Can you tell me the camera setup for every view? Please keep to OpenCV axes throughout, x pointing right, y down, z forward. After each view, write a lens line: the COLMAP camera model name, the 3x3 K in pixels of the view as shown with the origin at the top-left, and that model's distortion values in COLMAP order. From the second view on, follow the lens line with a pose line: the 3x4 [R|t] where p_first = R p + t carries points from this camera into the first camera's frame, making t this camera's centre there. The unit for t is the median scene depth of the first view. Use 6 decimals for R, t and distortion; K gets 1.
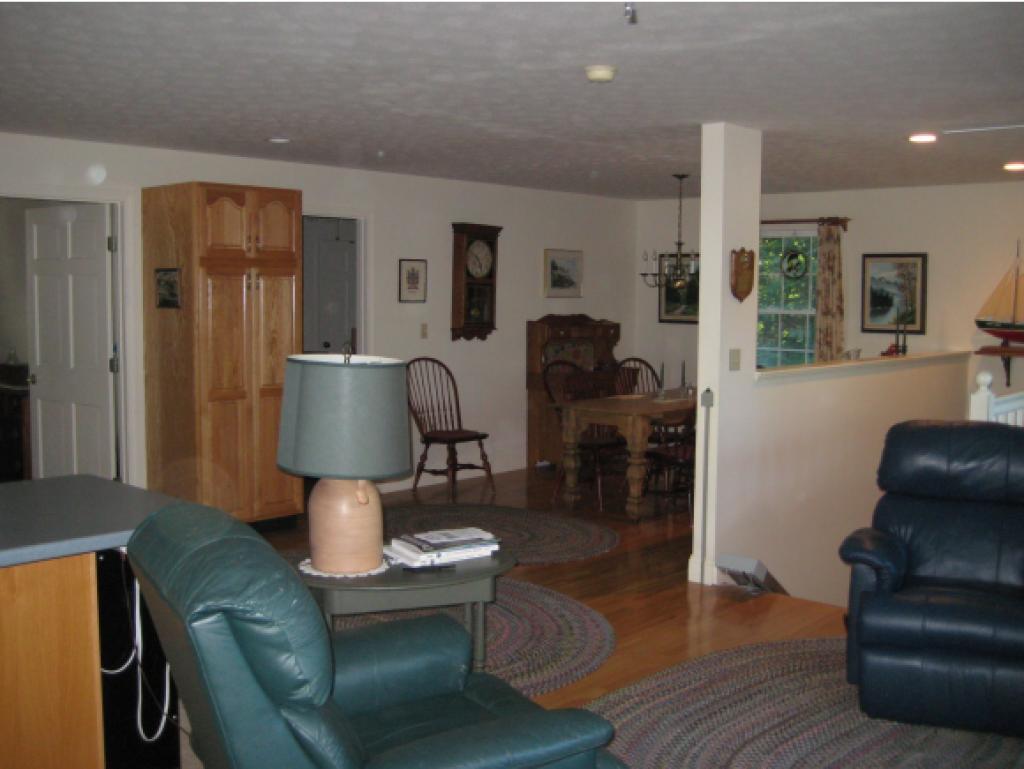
lens RADIAL K [[1056.8, 0, 513.2], [0, 1056.8, 378.5], [0, 0, 1]] dist [-0.075931, 0.000000]
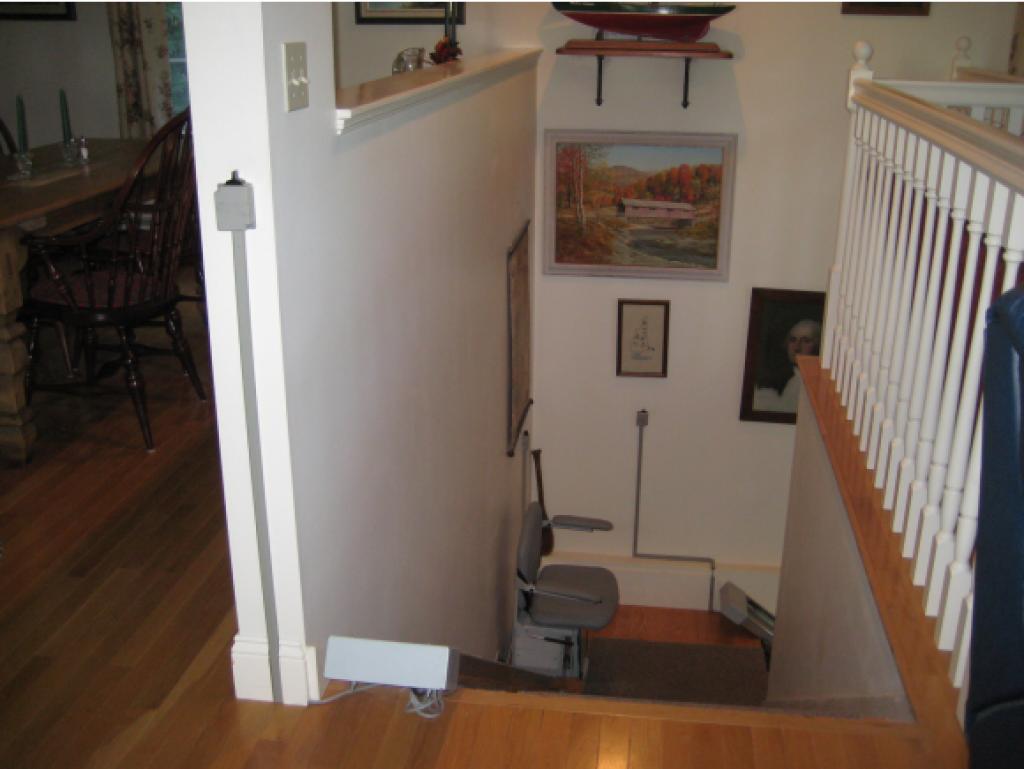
lens RADIAL K [[1056.8, 0, 516.2], [0, 1056.8, 378.6], [0, 0, 1]] dist [-0.075931, 0.000000]
pose [[0.817557, -0.194172, 0.542124, 0.045404], [0.046505, 0.960623, 0.273934, -0.008956], [-0.573967, -0.198745, 0.794394, 0.442373]]
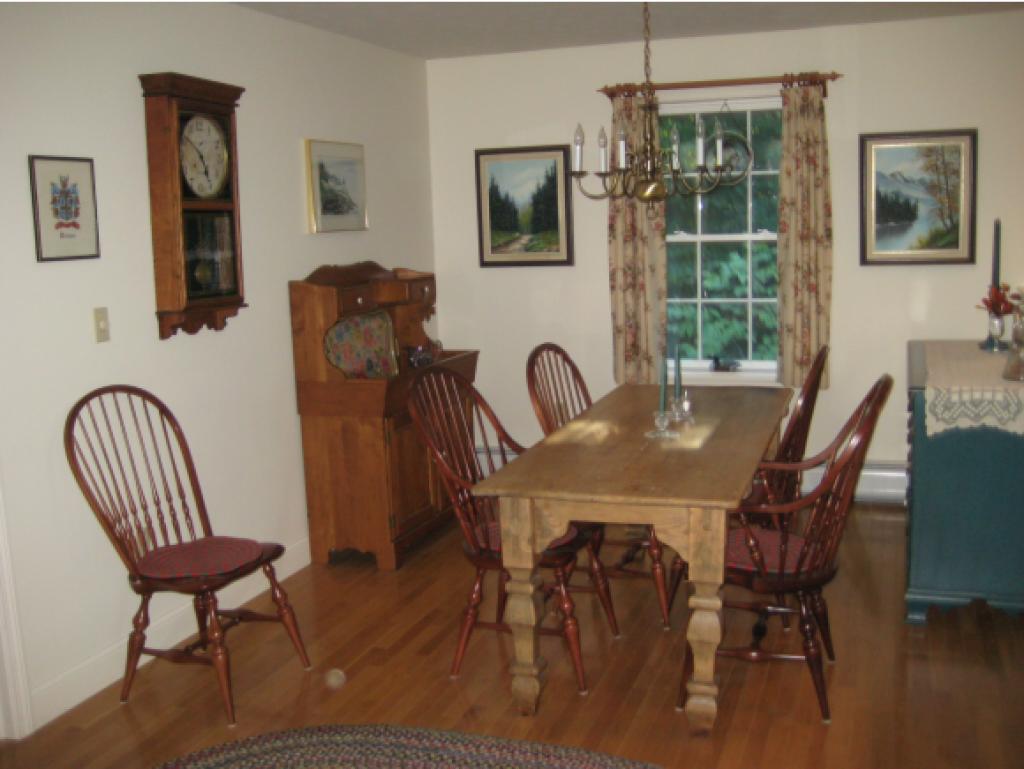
lens RADIAL K [[1056.8, 0, 508.1], [0, 1056.8, 391.1], [0, 0, 1]] dist [-0.075931, 0.000000]
pose [[0.924083, -0.103547, 0.367898, -0.087969], [0.075783, 0.993129, 0.089172, -0.042374], [-0.374604, -0.054522, 0.925581, 0.525048]]
